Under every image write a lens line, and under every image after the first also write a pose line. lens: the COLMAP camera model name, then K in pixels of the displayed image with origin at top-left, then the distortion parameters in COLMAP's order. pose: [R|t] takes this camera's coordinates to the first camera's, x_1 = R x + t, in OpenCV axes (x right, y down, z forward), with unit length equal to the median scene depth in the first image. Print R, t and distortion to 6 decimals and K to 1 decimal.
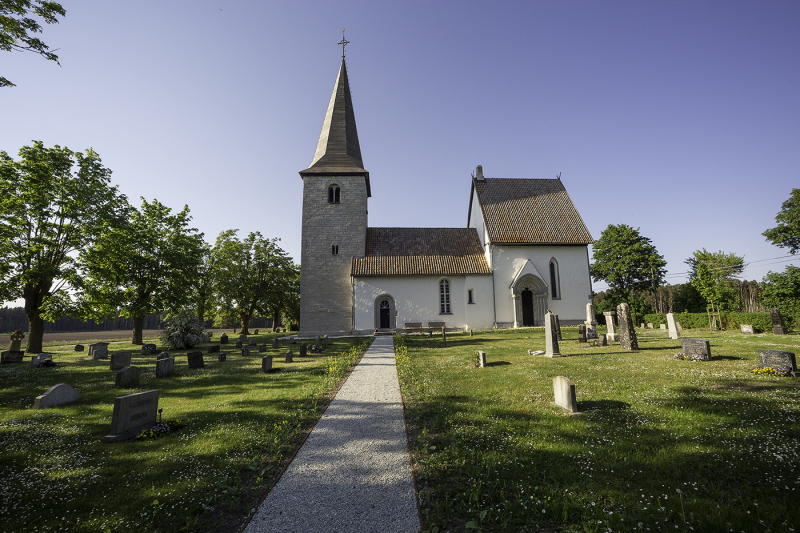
lens RADIAL K [[339.3, 0, 399.3], [0, 339.3, 265.1], [0, 0, 1]] dist [-0.016342, 0.000100]
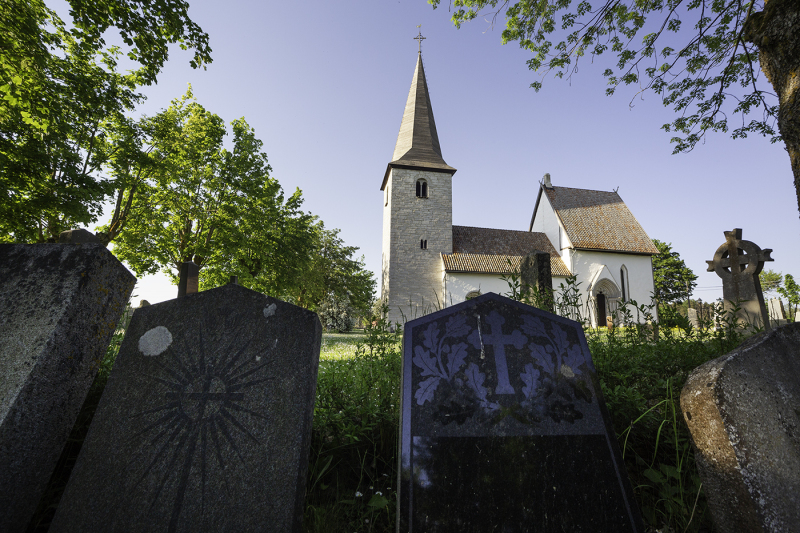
lens RADIAL K [[374.3, 0, 401.8], [0, 374.3, 258.4], [0, 0, 1]] dist [-0.011160, 0.003212]
pose [[0.989330, 0.061324, 0.132159, -0.397831], [-0.057145, 0.997746, -0.035185, 0.039385], [-0.134019, 0.027258, 0.990604, -0.081630]]
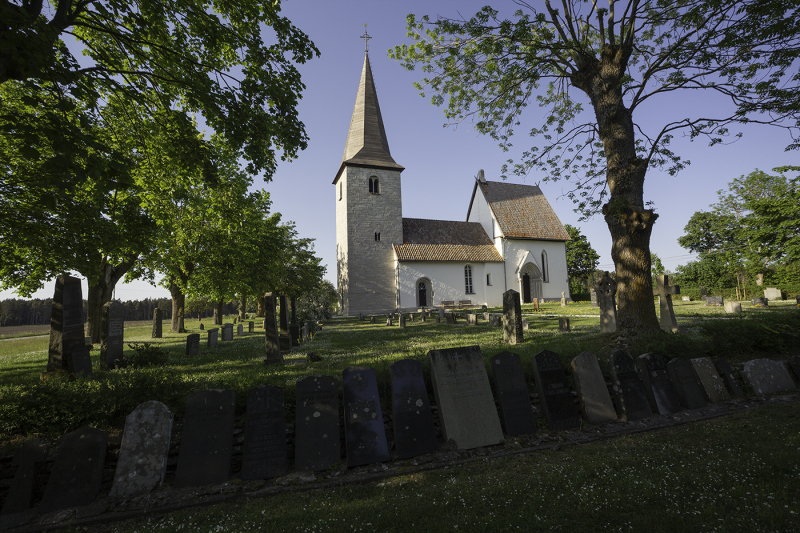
lens RADIAL K [[374.3, 0, 398.0], [0, 374.3, 259.3], [0, 0, 1]] dist [-0.011160, 0.003212]
pose [[0.953299, 0.024903, 0.300998, -0.493183], [-0.032178, 0.999297, 0.019234, 0.003374], [-0.300308, -0.028021, 0.953431, -0.184671]]
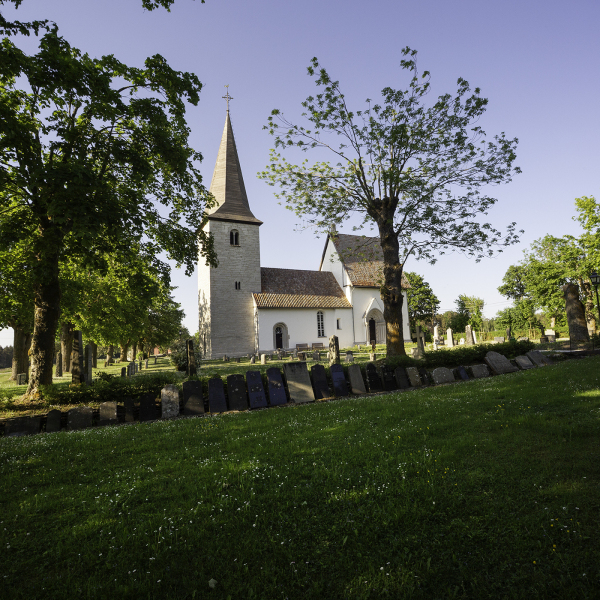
lens RADIAL K [[399.2, 0, 302.6], [0, 399.2, 298.8], [0, 0, 1]] dist [-0.024486, -0.000494]
pose [[0.908625, 0.026729, 0.416758, -0.573210], [-0.035088, 0.999307, 0.012408, -0.022742], [-0.416137, -0.025897, 0.908933, -0.387333]]
